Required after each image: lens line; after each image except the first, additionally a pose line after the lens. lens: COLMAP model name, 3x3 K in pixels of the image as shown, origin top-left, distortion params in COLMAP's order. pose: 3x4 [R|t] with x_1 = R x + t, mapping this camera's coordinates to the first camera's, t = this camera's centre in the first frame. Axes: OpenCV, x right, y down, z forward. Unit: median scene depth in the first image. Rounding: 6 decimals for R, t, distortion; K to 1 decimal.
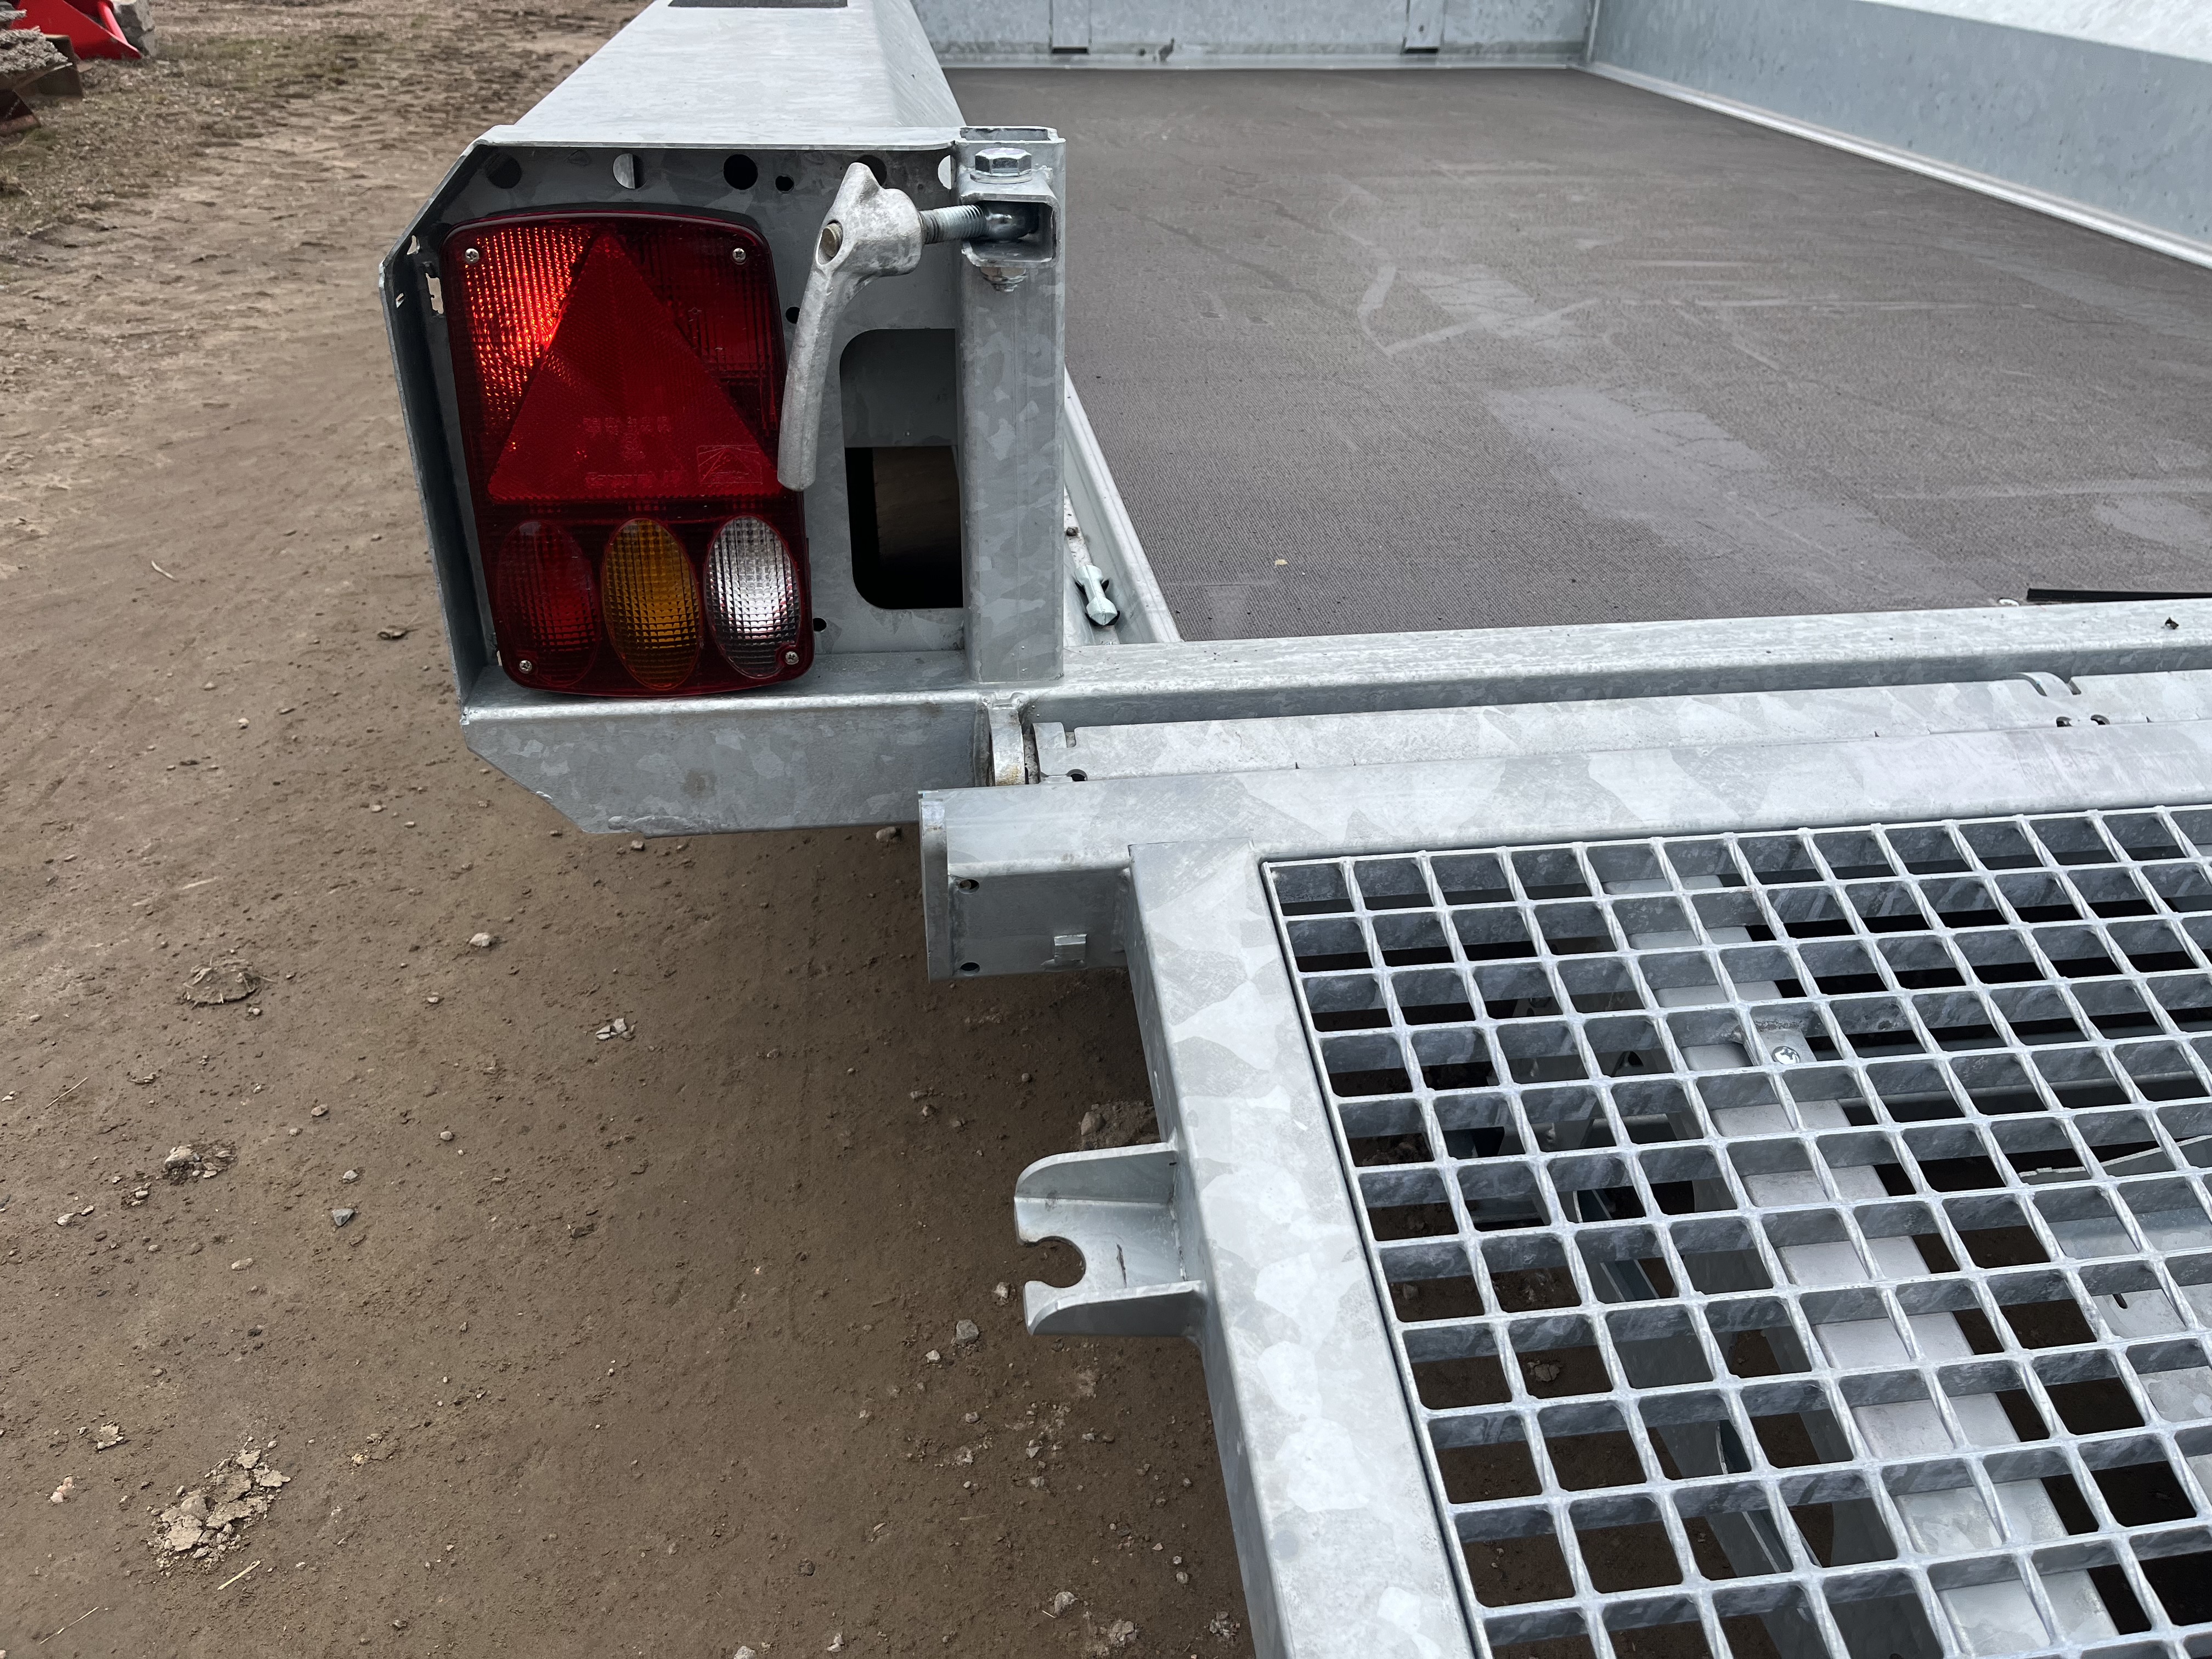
lens RADIAL K [[1708.3, 0, 1132.2], [0, 1708.3, 826.5], [0, 0, 1]] dist [0.089115, -0.151867]
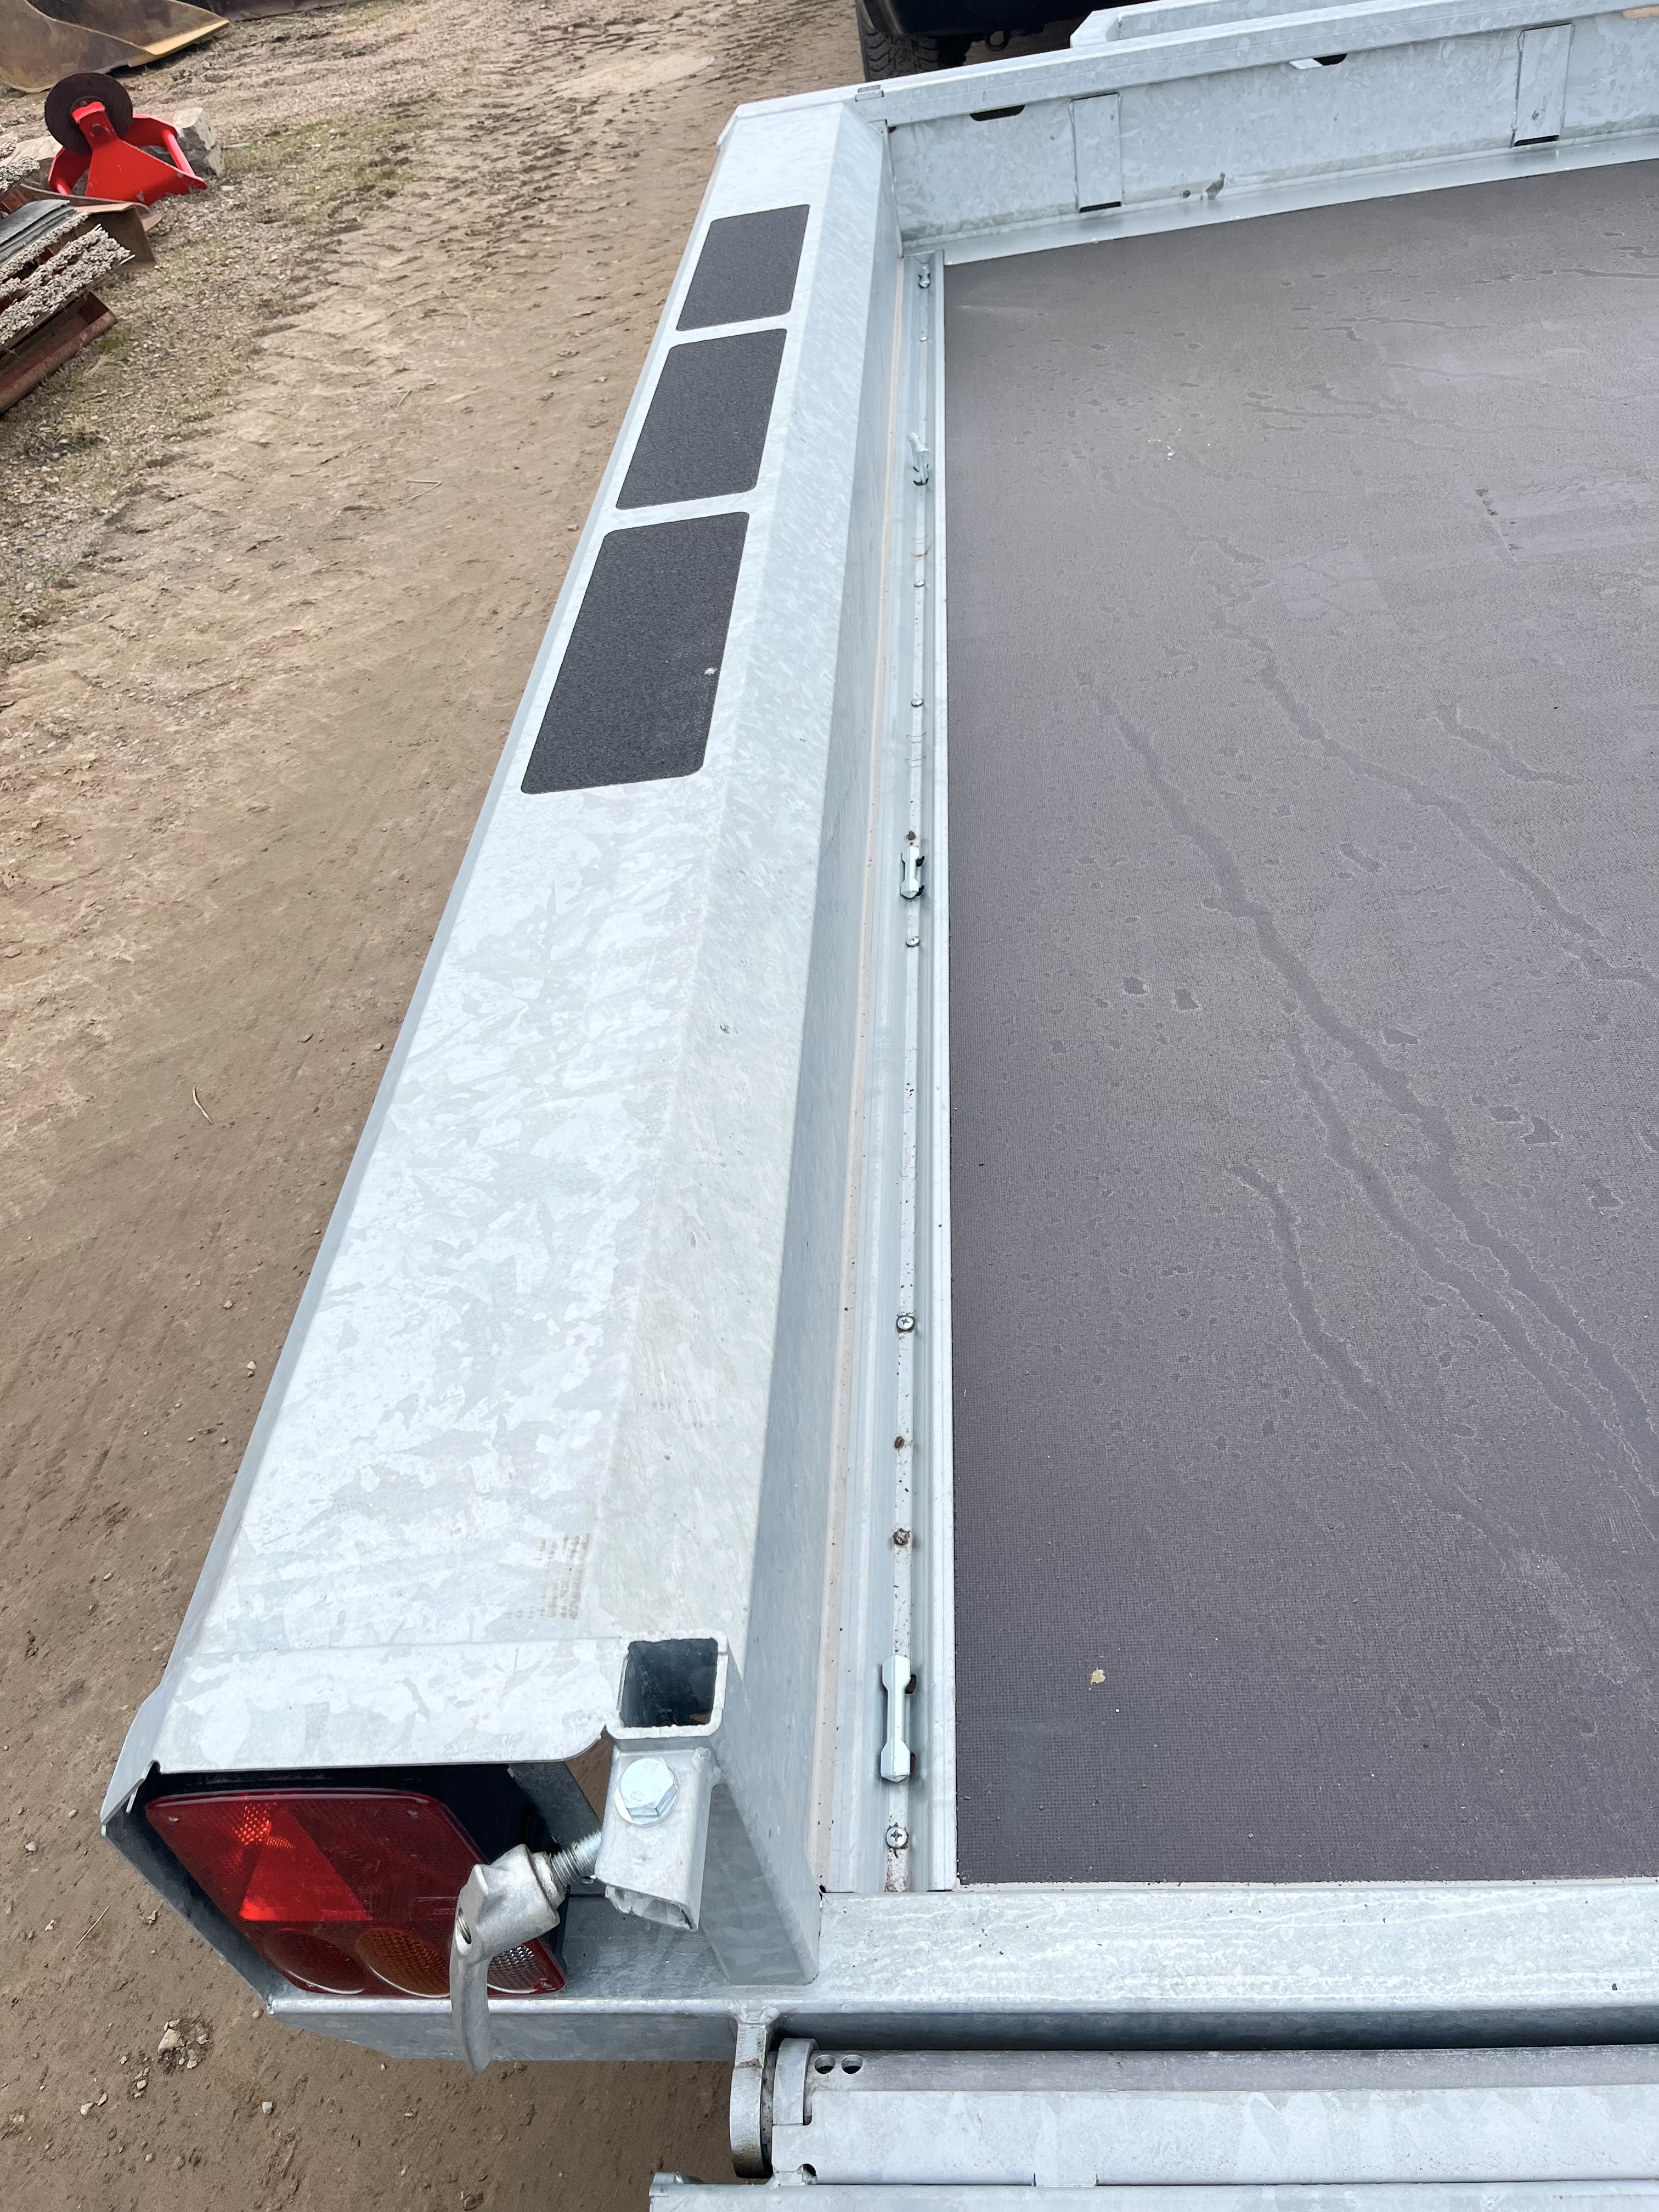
lens RADIAL K [[1708.3, 0, 784.7], [0, 1708.3, 1107.6], [0, 0, 1]] dist [0.089115, -0.151867]
pose [[0.960229, 0.002347, -0.279205, 0.069193], [0.058734, 0.975893, 0.210200, -0.248924], [0.272967, -0.218239, 0.936942, 0.055597]]
